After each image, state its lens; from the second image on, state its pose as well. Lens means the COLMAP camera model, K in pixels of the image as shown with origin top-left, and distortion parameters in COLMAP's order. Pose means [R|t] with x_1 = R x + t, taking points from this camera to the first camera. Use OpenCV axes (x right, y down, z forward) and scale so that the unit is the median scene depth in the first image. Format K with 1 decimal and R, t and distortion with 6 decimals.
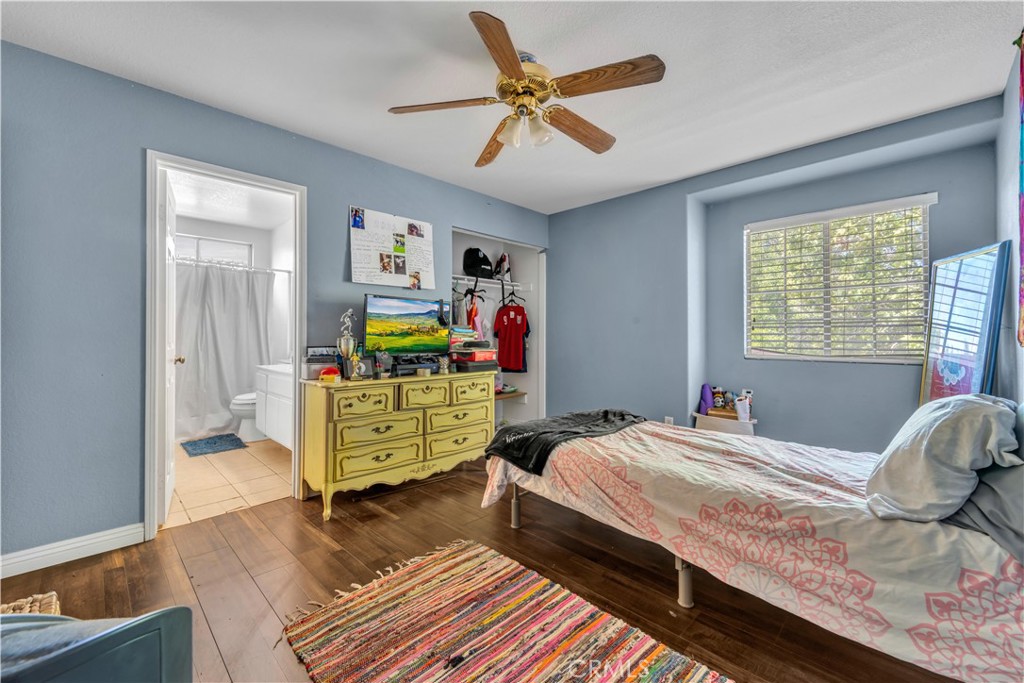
lens RADIAL K [[417.4, 0, 515.9], [0, 417.4, 331.6], [0, 0, 1]] dist [0.000499, -0.000627]
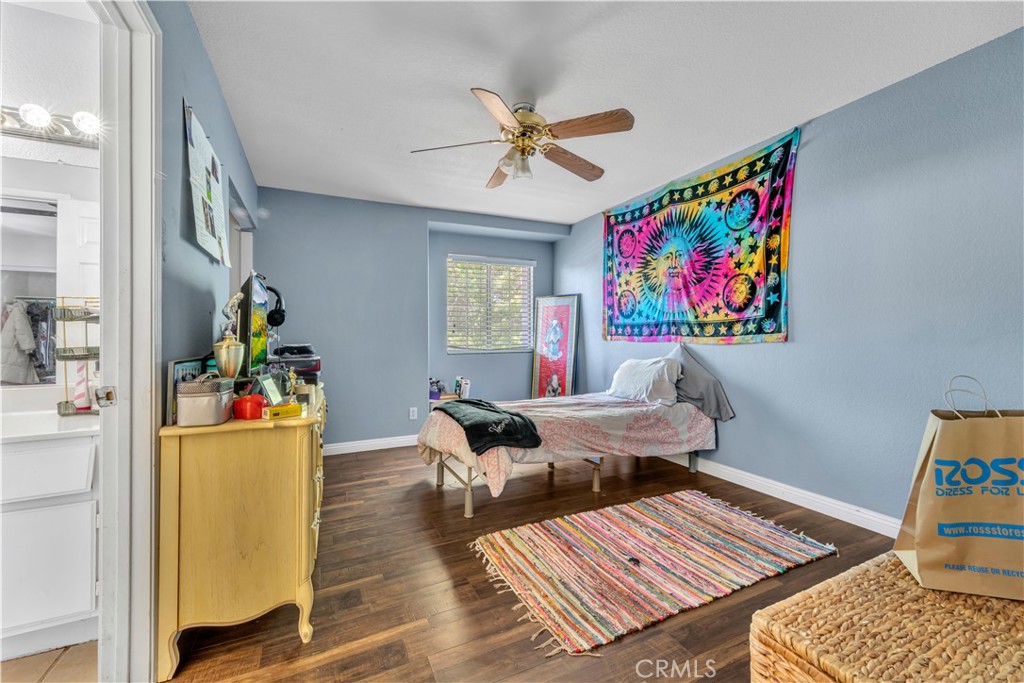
lens RADIAL K [[417.4, 0, 514.0], [0, 417.4, 337.5], [0, 0, 1]] dist [0.000499, -0.000627]
pose [[0.332427, -0.003431, 0.943123, -1.273900], [-0.001286, 0.999991, 0.004092, 0.010396], [-0.943128, -0.002573, 0.332419, 0.714318]]
